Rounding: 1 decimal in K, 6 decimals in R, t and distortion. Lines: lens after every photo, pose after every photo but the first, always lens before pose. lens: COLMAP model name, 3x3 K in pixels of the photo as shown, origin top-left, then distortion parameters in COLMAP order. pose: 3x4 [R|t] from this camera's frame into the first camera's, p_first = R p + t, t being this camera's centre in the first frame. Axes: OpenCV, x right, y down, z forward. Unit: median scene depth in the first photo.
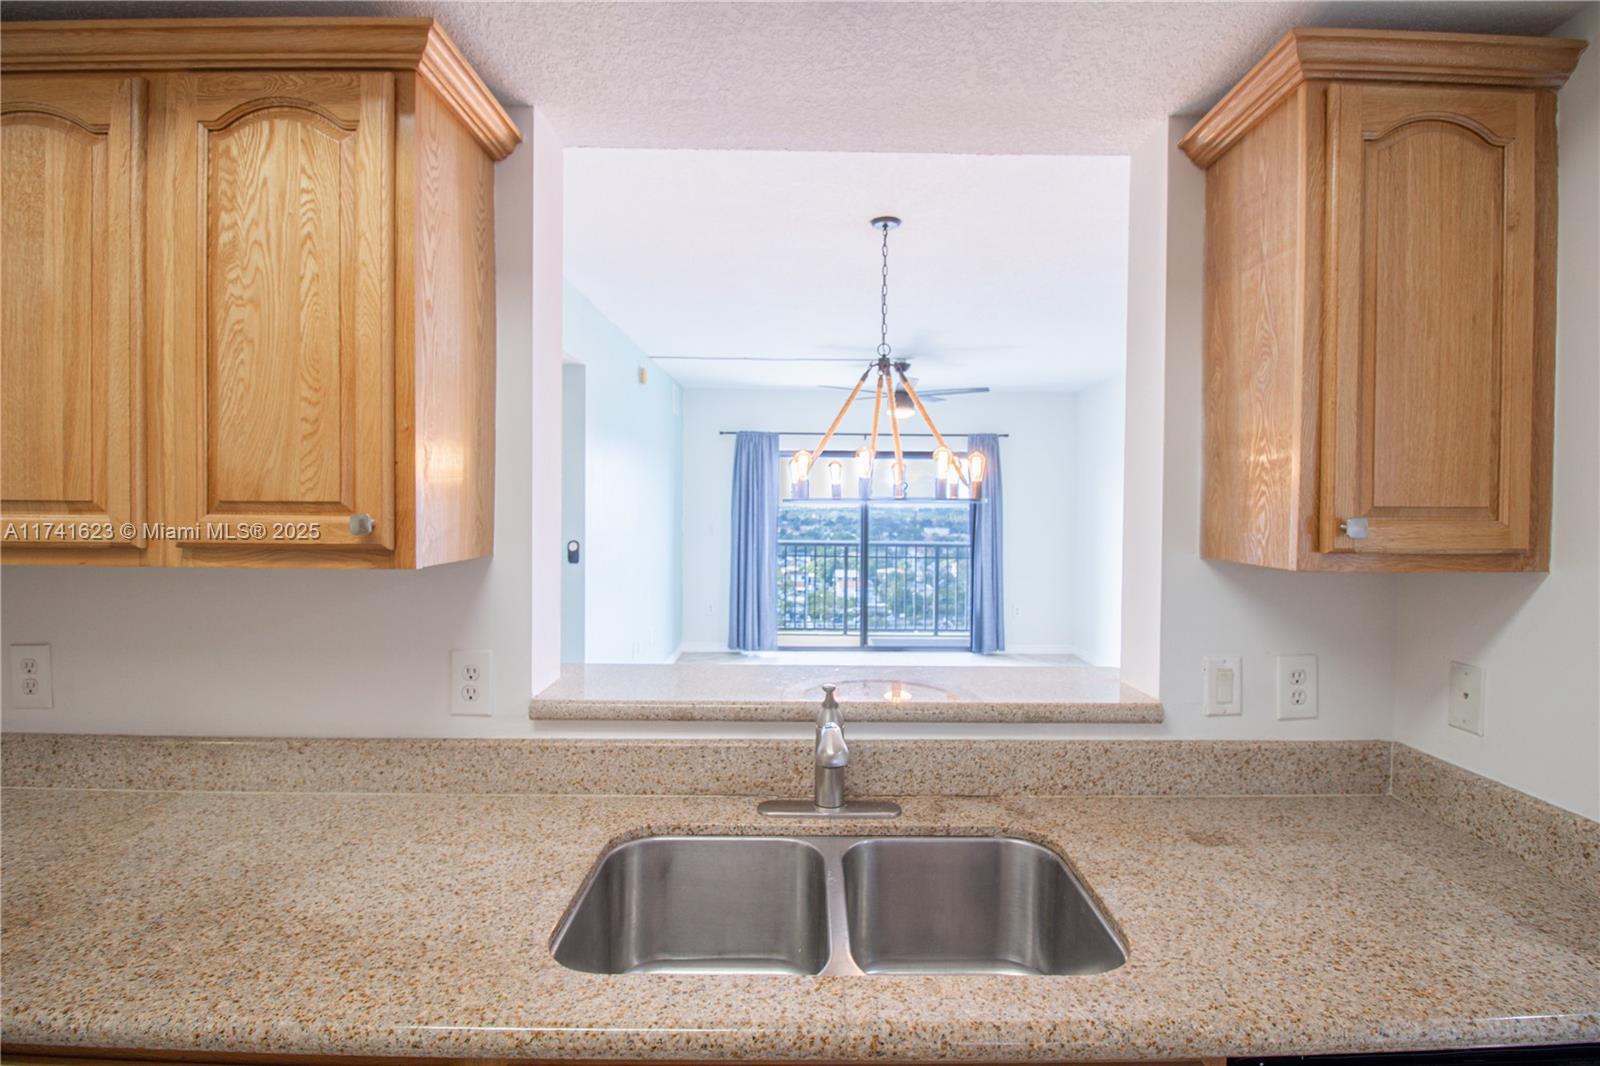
lens RADIAL K [[747.9, 0, 814.2], [0, 747.9, 517.4], [0, 0, 1]] dist [0.000756, -0.013402]
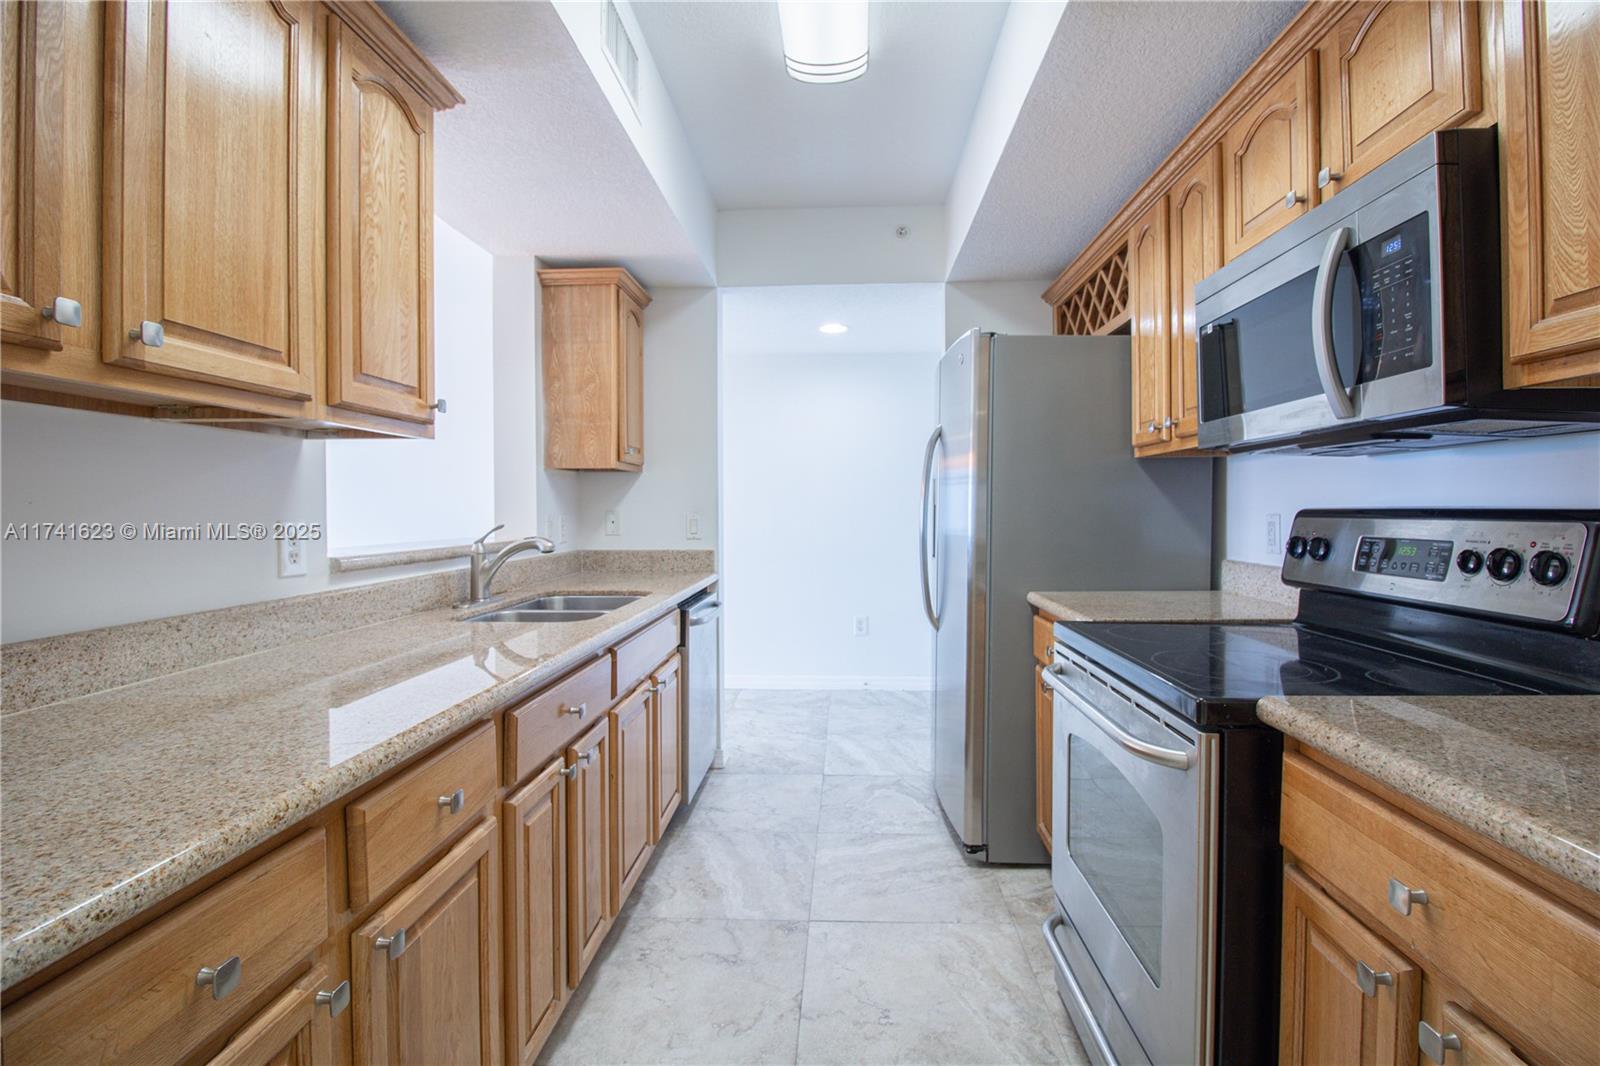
lens RADIAL K [[743.5, 0, 811.7], [0, 743.5, 515.9], [0, 0, 1]] dist [0.003988, -0.013669]
pose [[0.056145, -0.020202, 0.998218, -1.588606], [0.023906, 0.999536, 0.018884, 0.169839], [-0.998136, 0.022803, 0.056602, 0.127974]]
